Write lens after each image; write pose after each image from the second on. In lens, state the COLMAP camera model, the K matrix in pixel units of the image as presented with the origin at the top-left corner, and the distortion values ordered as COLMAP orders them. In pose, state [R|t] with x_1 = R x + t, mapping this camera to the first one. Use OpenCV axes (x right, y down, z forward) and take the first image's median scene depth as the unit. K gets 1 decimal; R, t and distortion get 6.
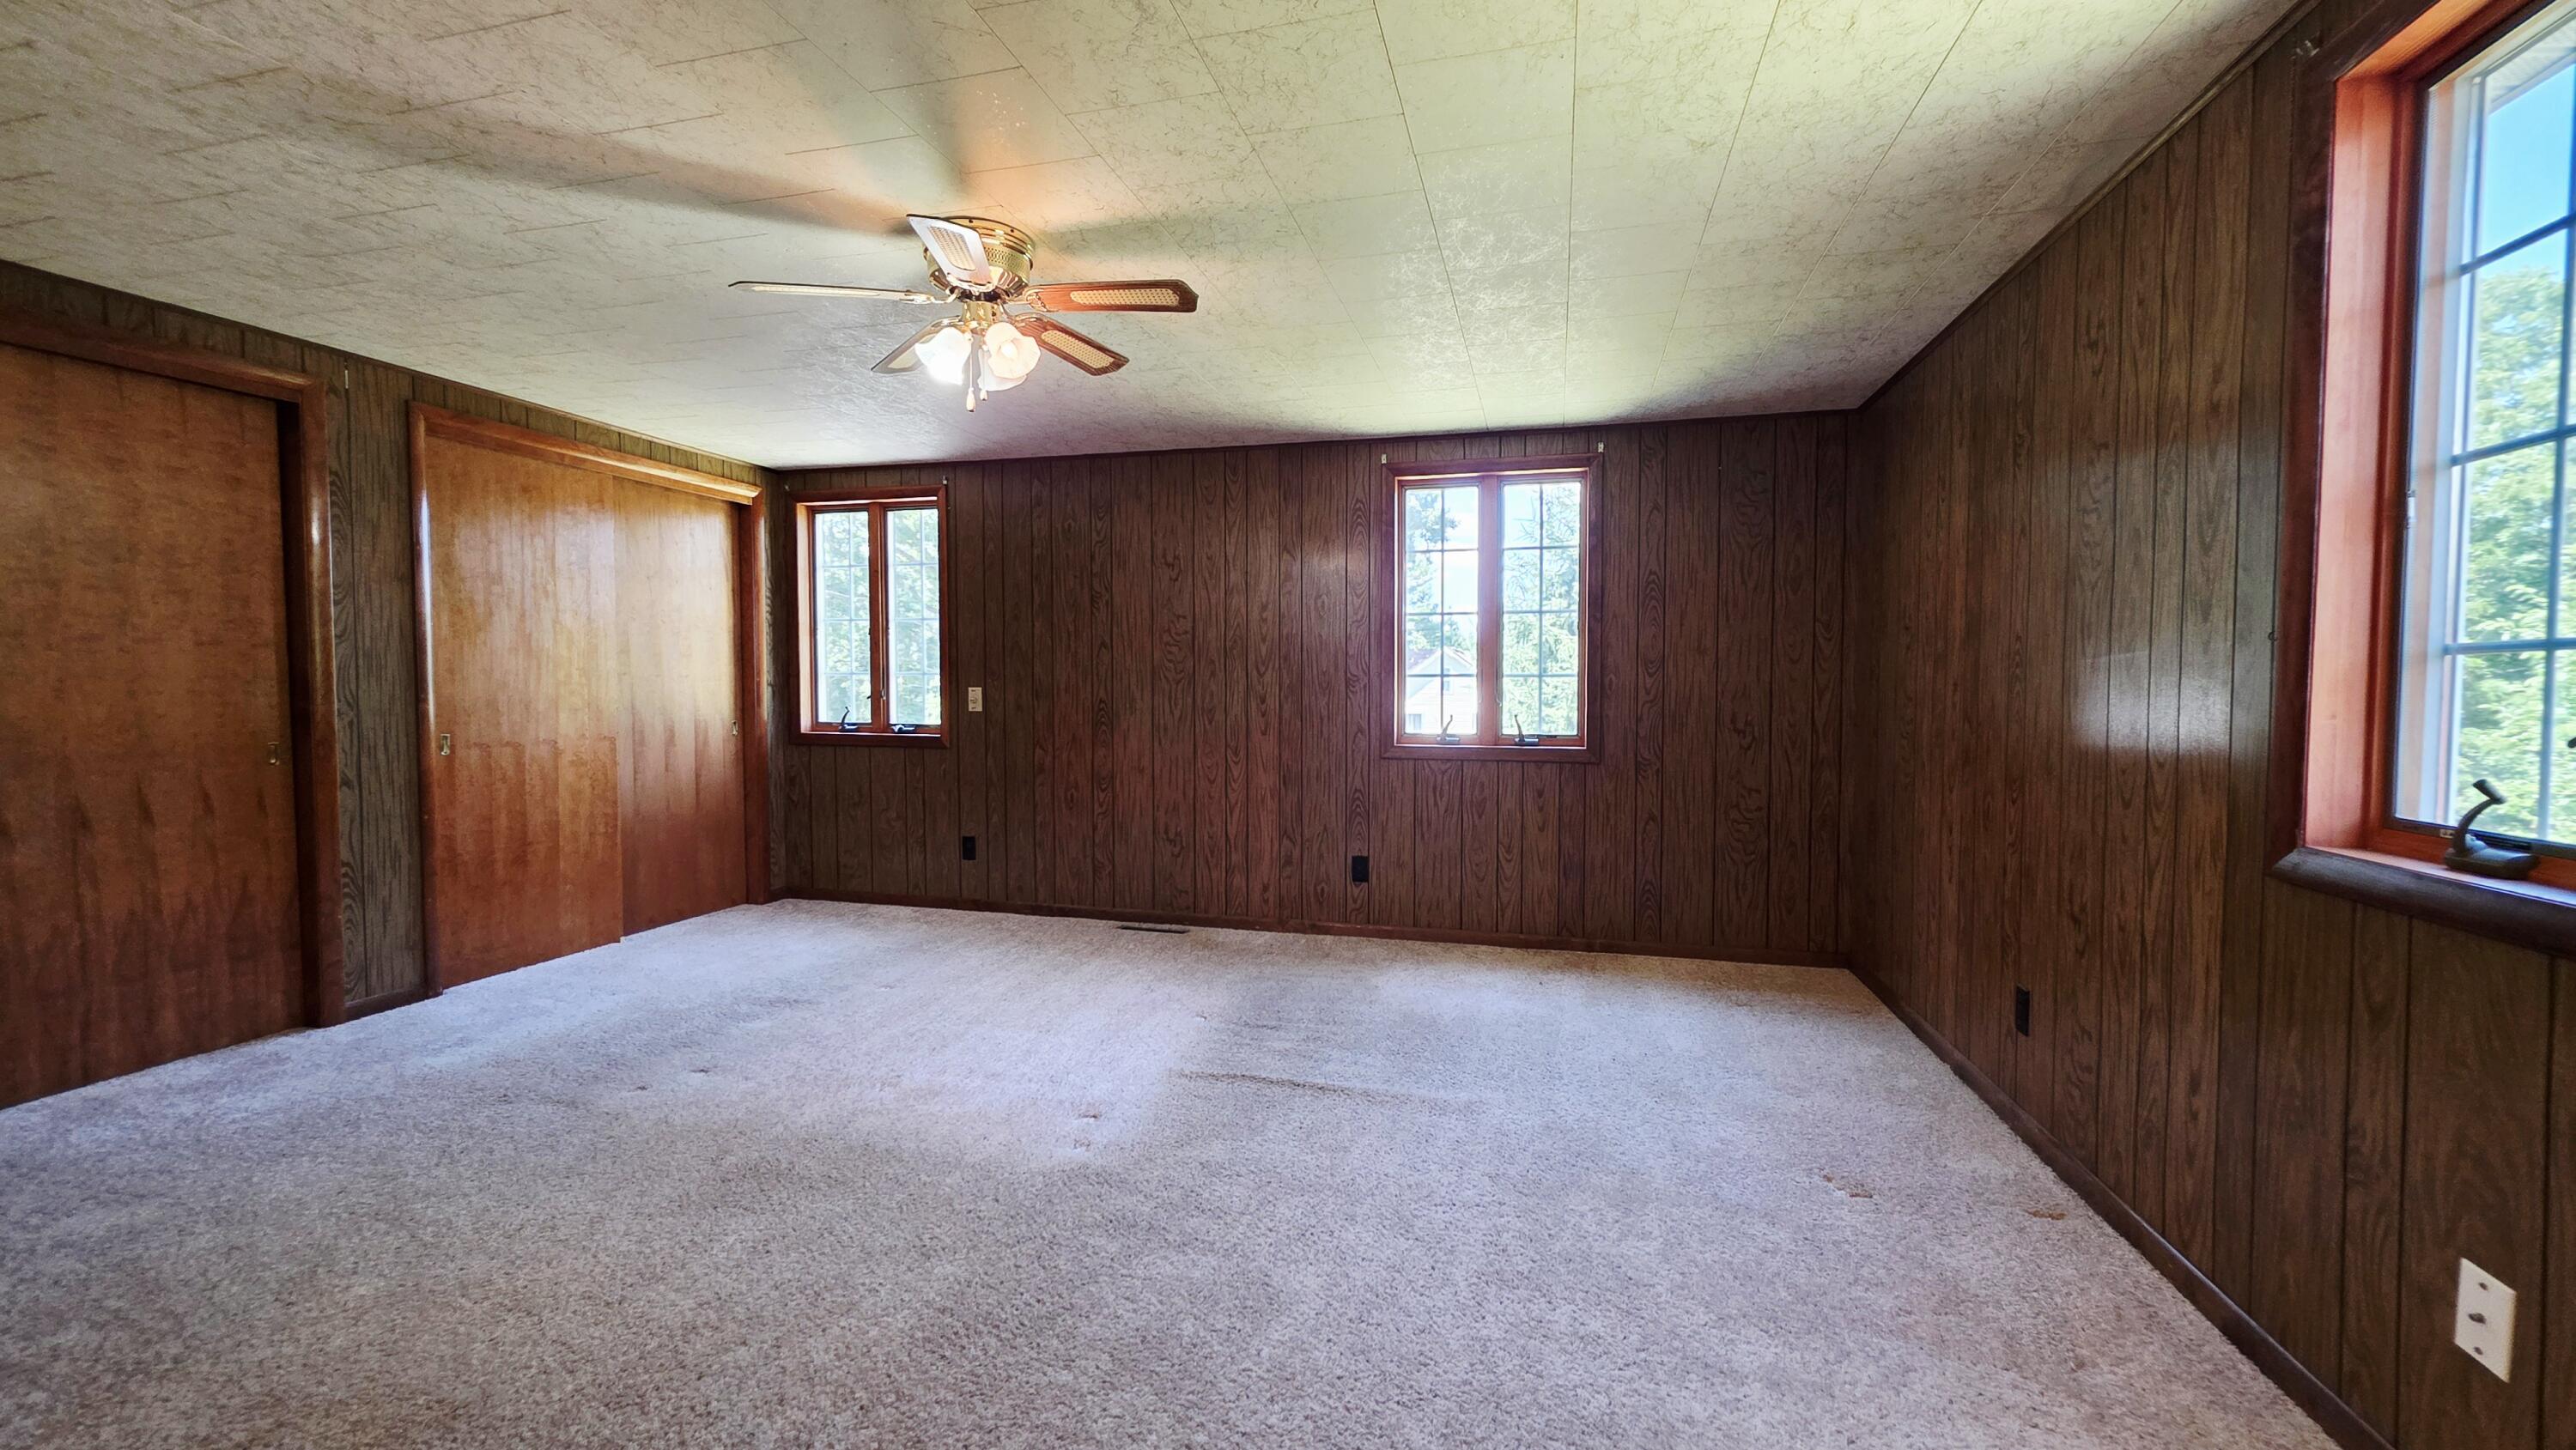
lens RADIAL K [[1011.6, 0, 1288.0], [0, 1011.6, 725.0], [0, 0, 1]] dist [0.000591, 0.000058]
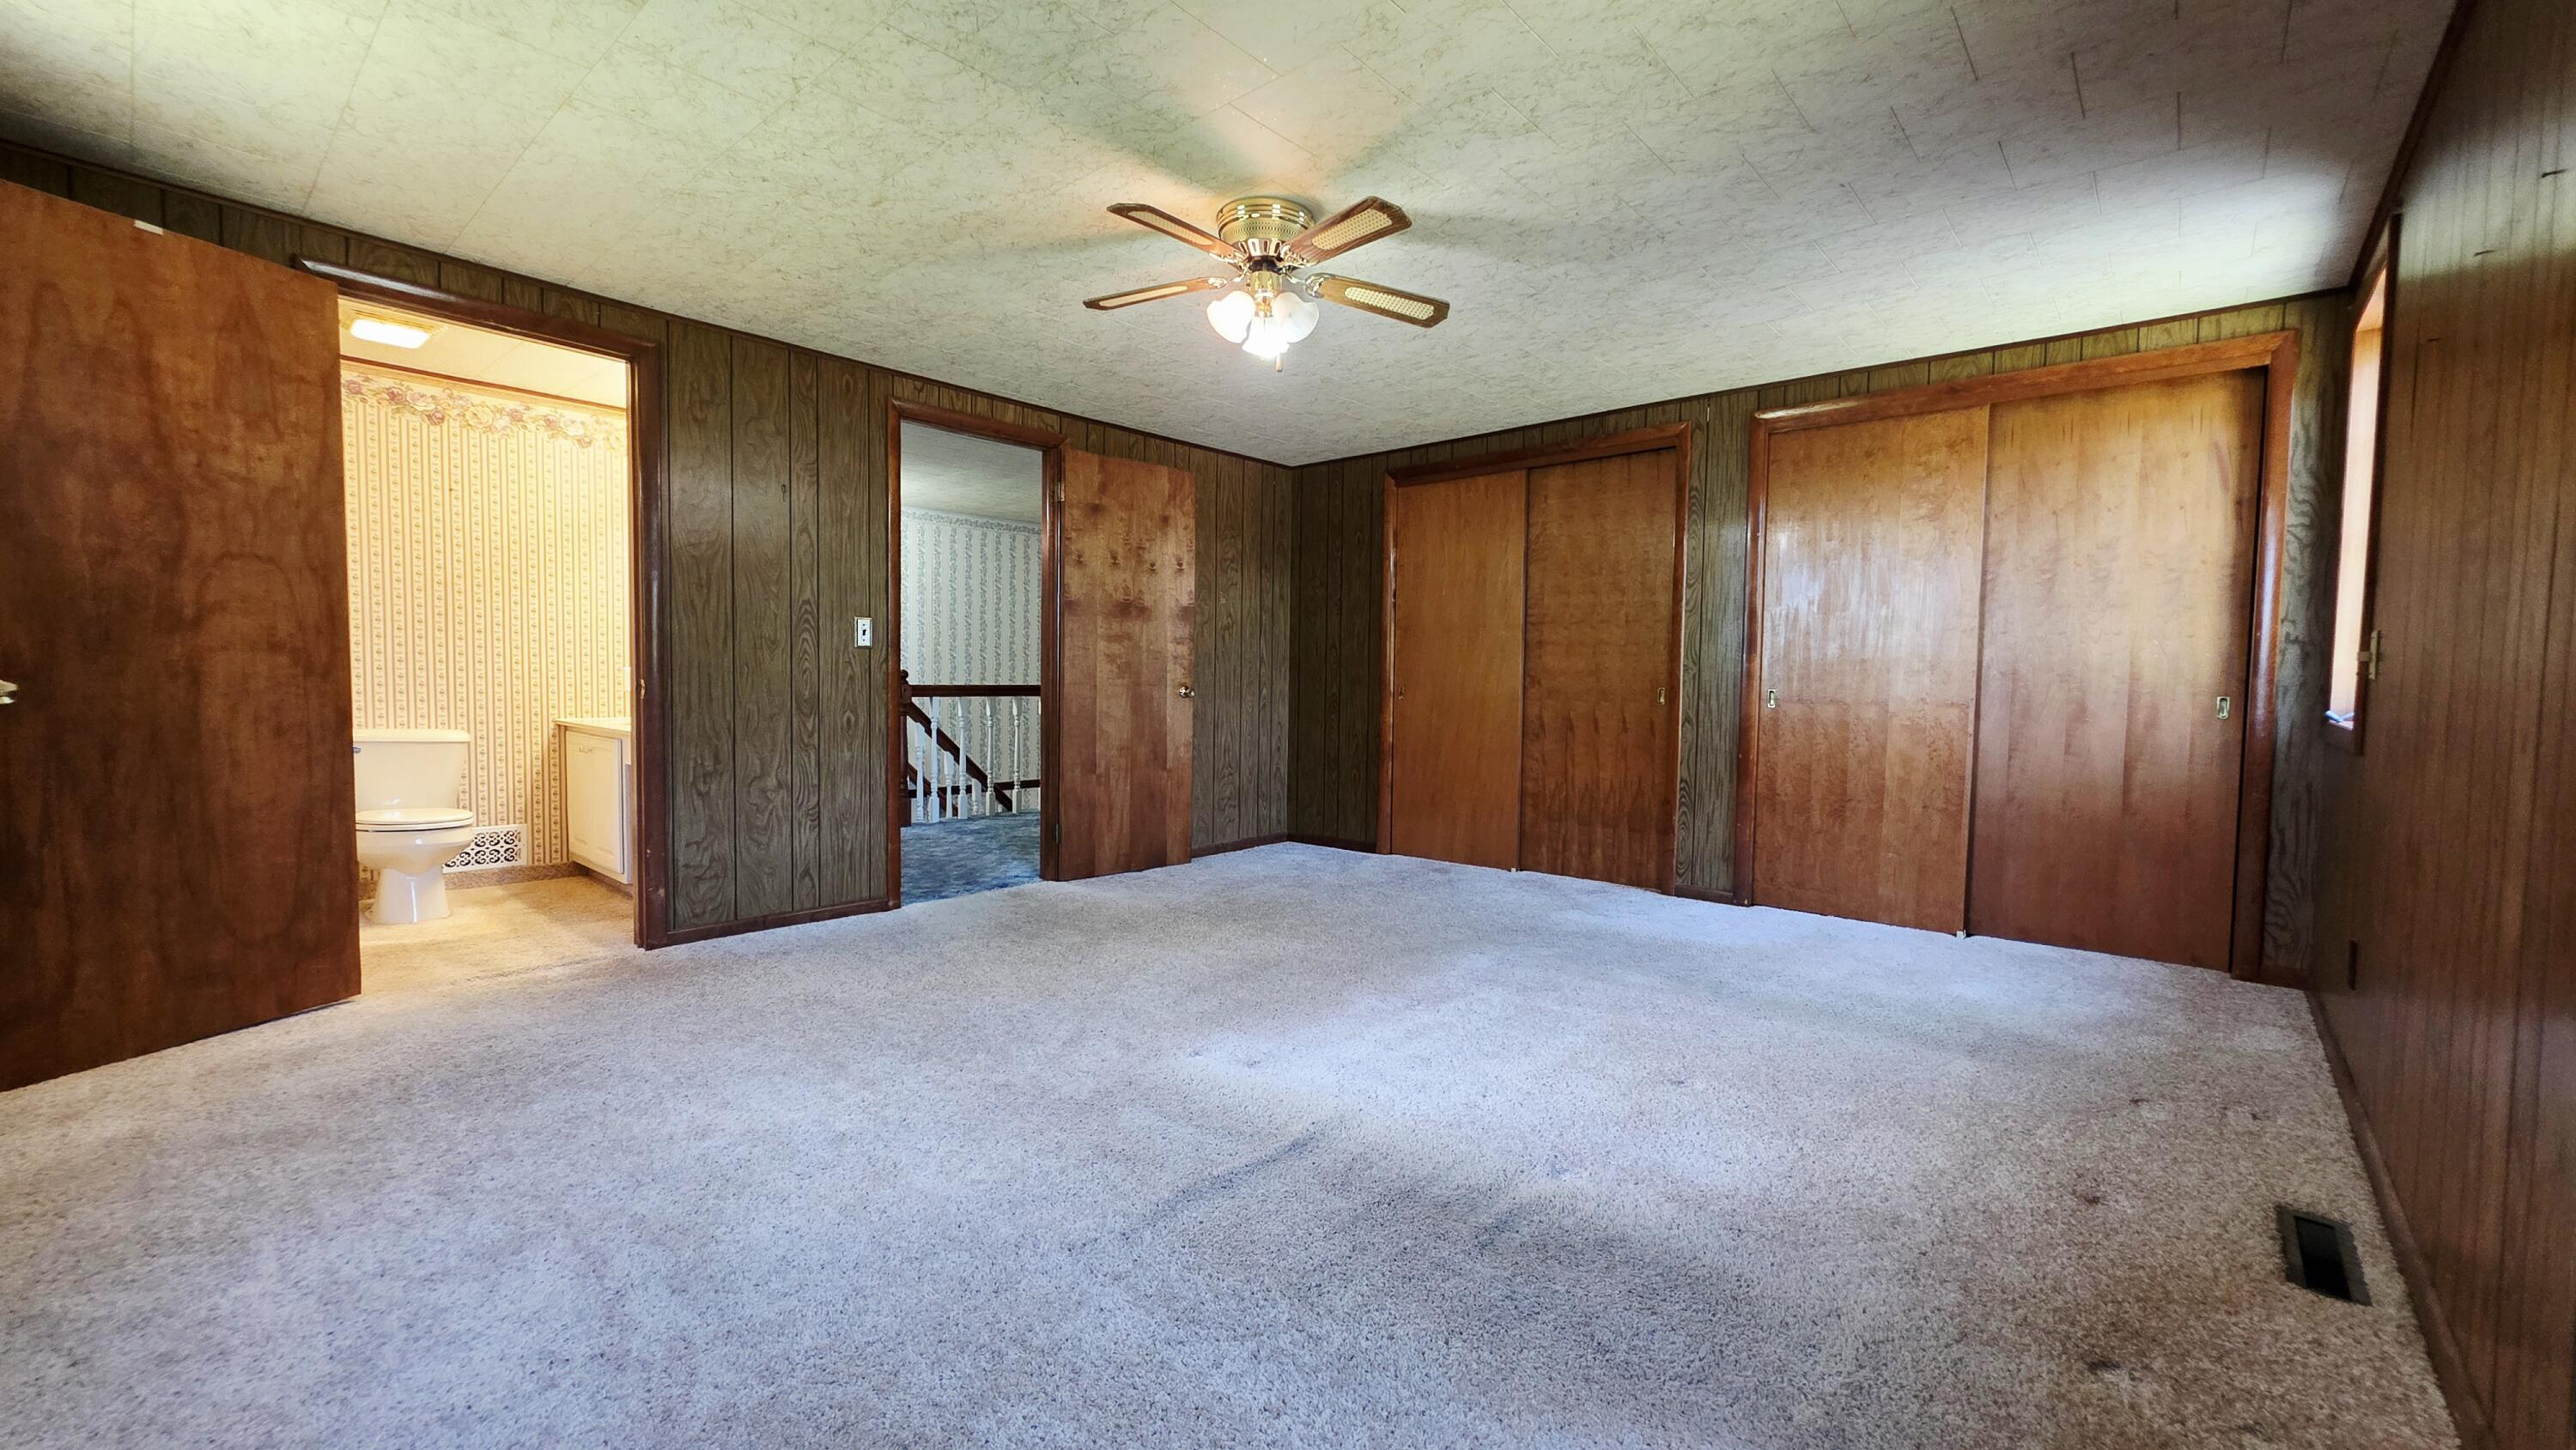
lens RADIAL K [[1011.6, 0, 1288.0], [0, 1011.6, 725.0], [0, 0, 1]] dist [0.000591, 0.000058]
pose [[-0.438229, 0.037774, -0.898069, 0.433717], [-0.048967, 0.996630, 0.065814, 0.000717], [0.897529, 0.072817, -0.434902, 0.956050]]
